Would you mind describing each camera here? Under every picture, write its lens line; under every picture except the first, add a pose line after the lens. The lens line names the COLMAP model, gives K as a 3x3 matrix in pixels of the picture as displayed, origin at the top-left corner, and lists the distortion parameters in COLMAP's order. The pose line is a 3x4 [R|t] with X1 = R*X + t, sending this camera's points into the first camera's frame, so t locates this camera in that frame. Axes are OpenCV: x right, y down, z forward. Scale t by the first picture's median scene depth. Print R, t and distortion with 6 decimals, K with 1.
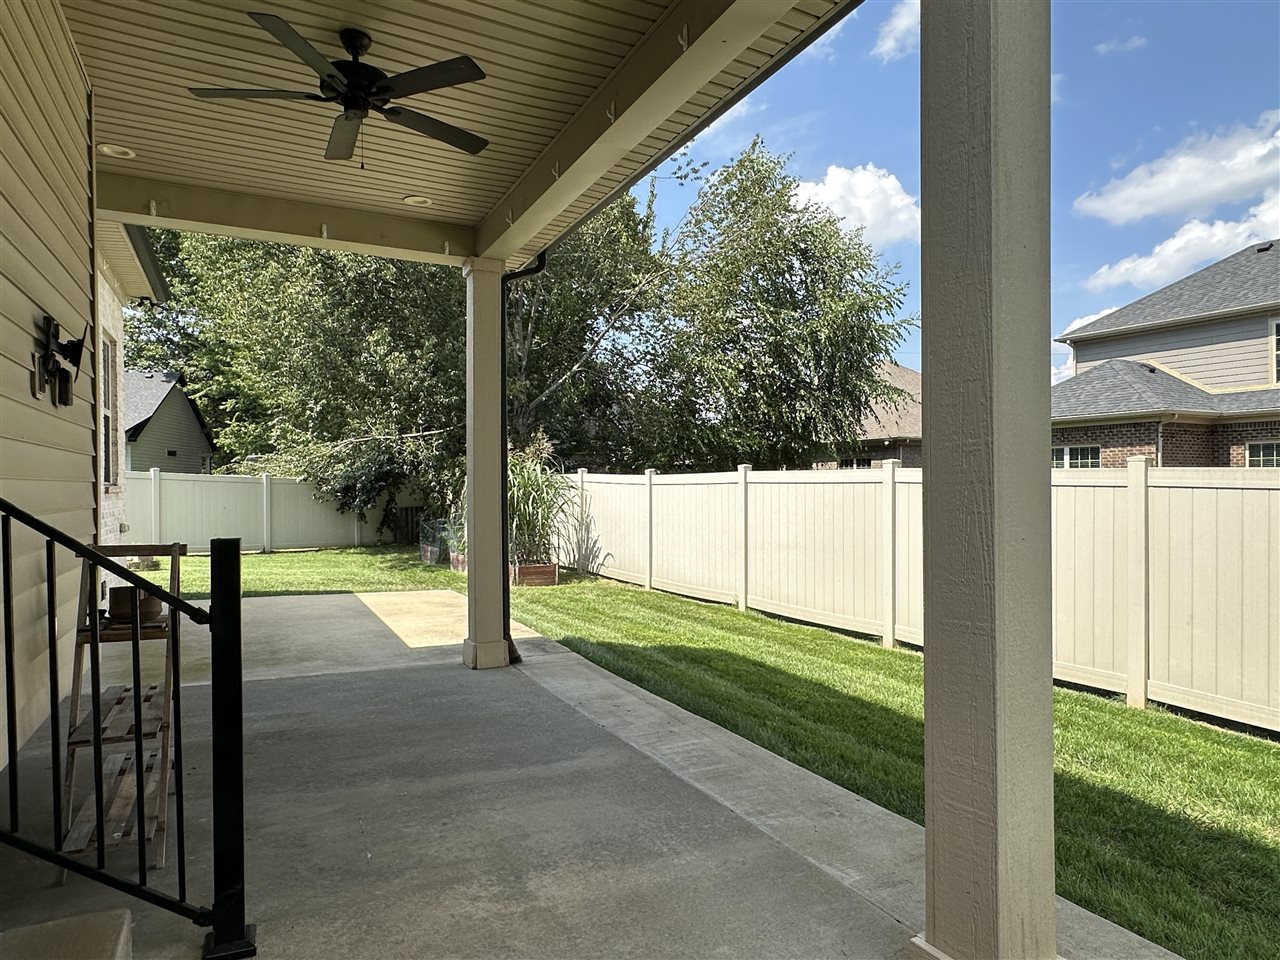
lens RADIAL K [[783.0, 0, 636.9], [0, 783.0, 482.2], [0, 0, 1]] dist [0.003533, 0.001712]
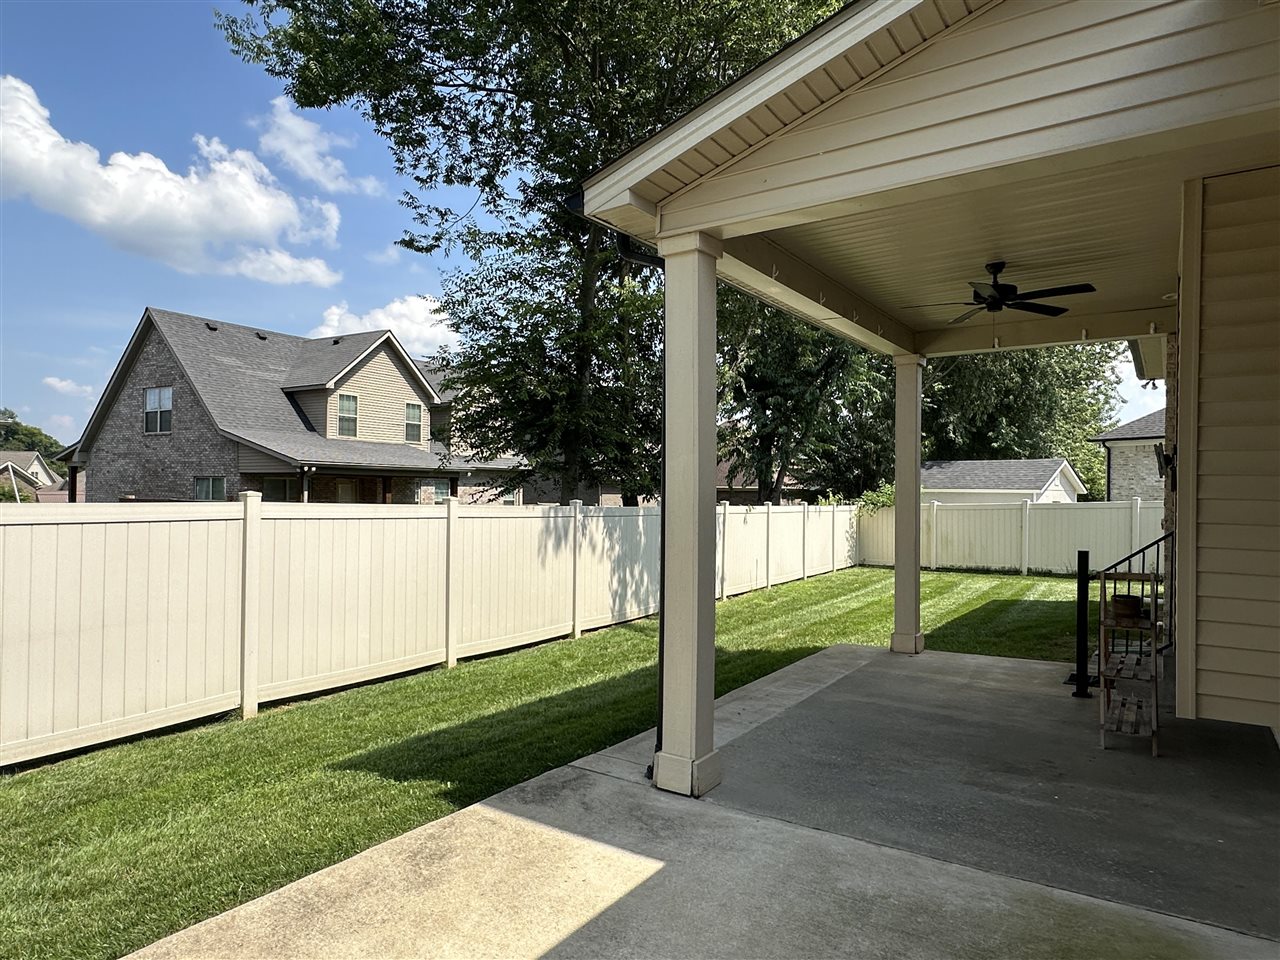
lens RADIAL K [[784.2, 0, 637.1], [0, 784.2, 481.2], [0, 0, 1]] dist [-0.003633, 0.001431]
pose [[-0.491495, 0.011437, 0.870805, -0.715176], [-0.011197, 0.999748, -0.019451, -0.034121], [-0.870808, -0.019311, -0.491244, 1.235115]]
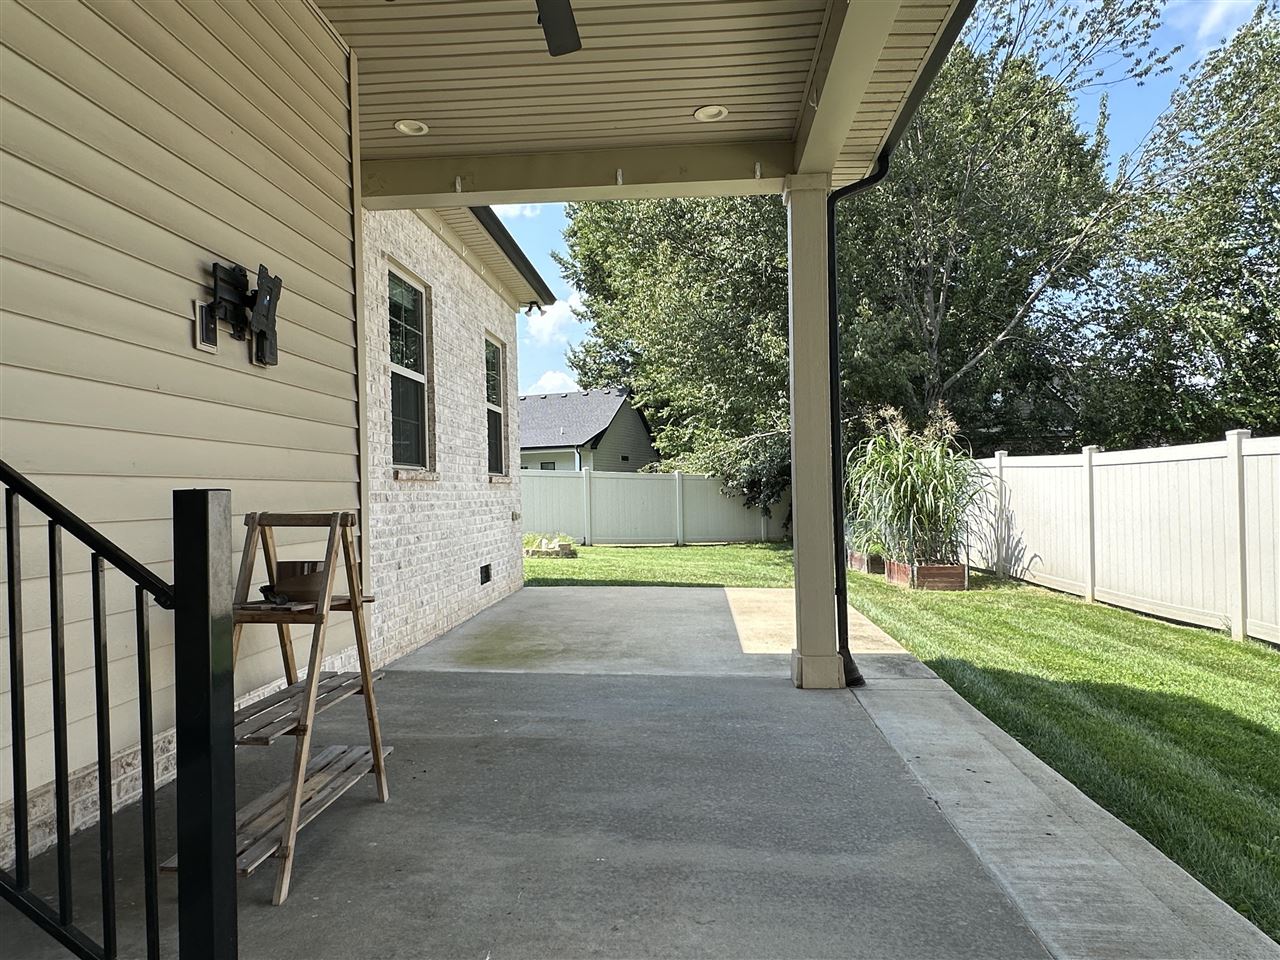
lens RADIAL K [[784.2, 0, 637.1], [0, 784.2, 481.2], [0, 0, 1]] dist [-0.003633, 0.001431]
pose [[0.857020, -0.019692, -0.514907, 0.056288], [0.019227, 0.999796, -0.006233, 0.025166], [0.514925, -0.004559, 0.857223, 0.195985]]
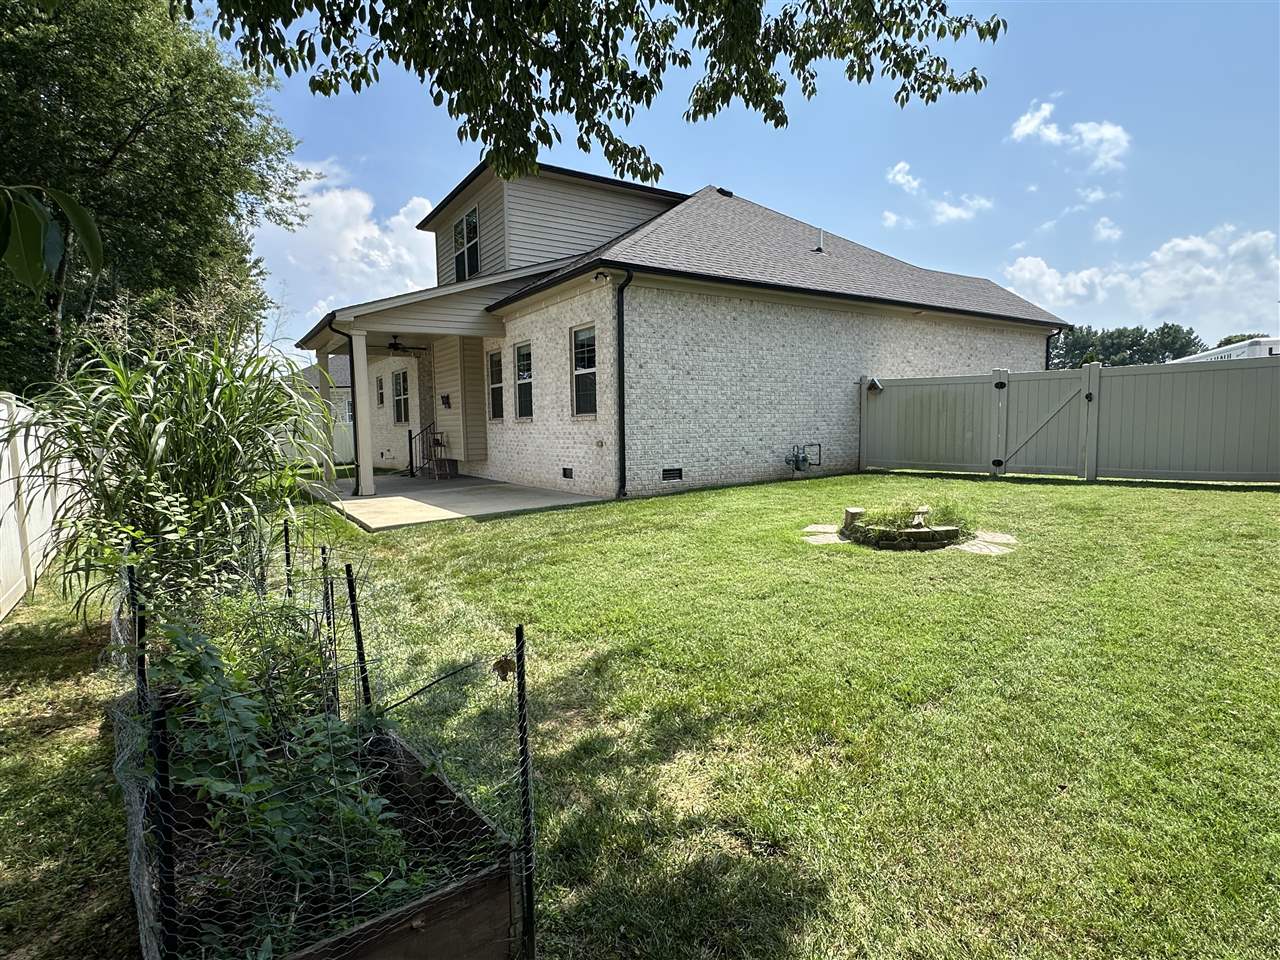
lens RADIAL K [[662.8, 0, 640.0], [0, 662.8, 480.0], [0, 0, 1]] dist [-0.002670, 0.000156]
pose [[-0.991325, 0.029142, -0.128165, -0.690828], [0.019291, 0.996810, 0.077442, 0.038046], [0.130013, 0.074298, -0.988725, 2.775064]]
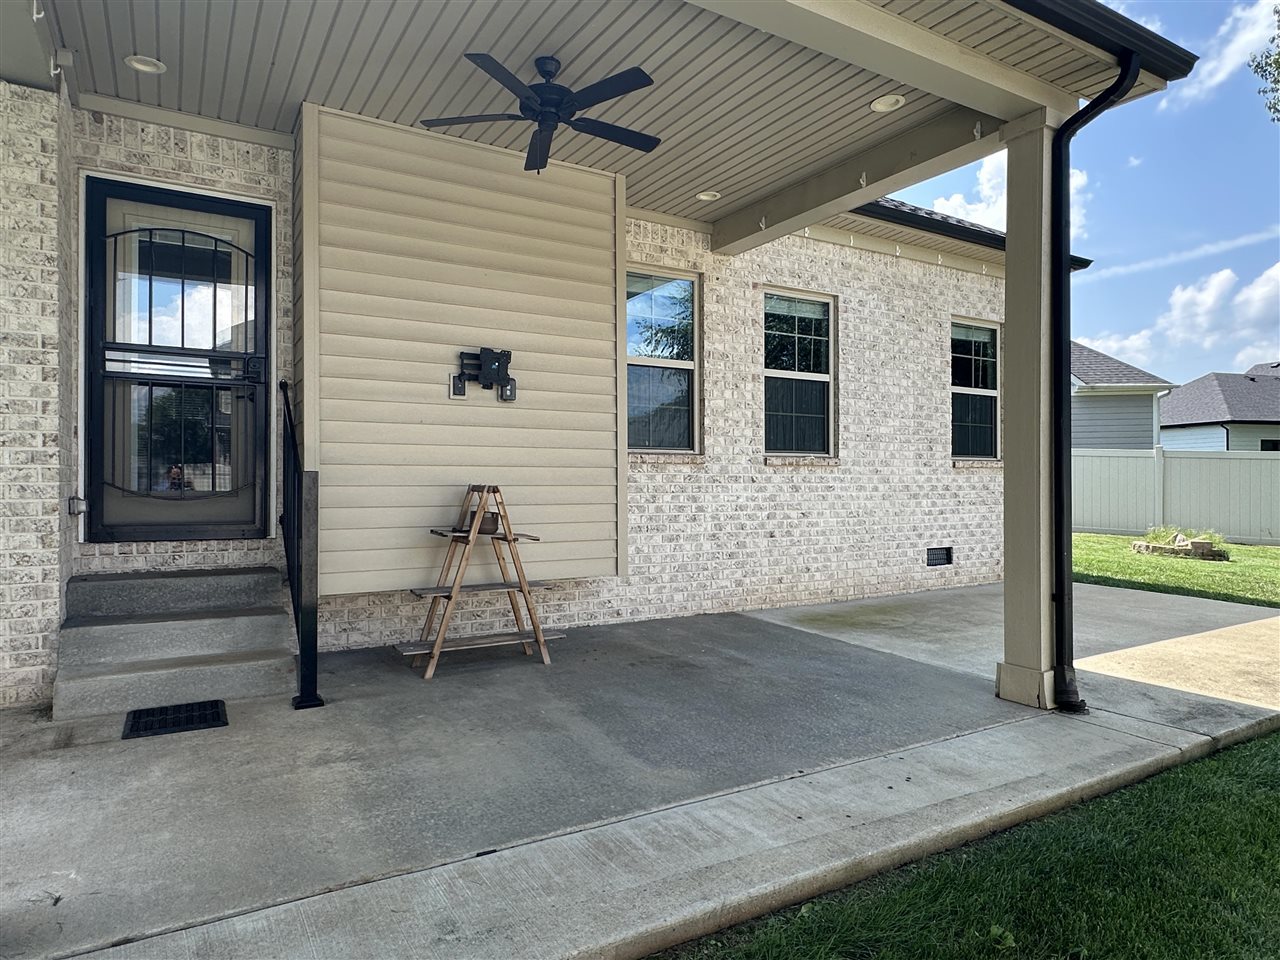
lens RADIAL K [[784.2, 0, 637.1], [0, 784.2, 481.2], [0, 0, 1]] dist [-0.003633, 0.001431]
pose [[0.070939, 0.003388, -0.997475, 0.416892], [0.004639, 0.999982, 0.003727, 0.029958], [0.997470, -0.004892, 0.070922, 0.524900]]
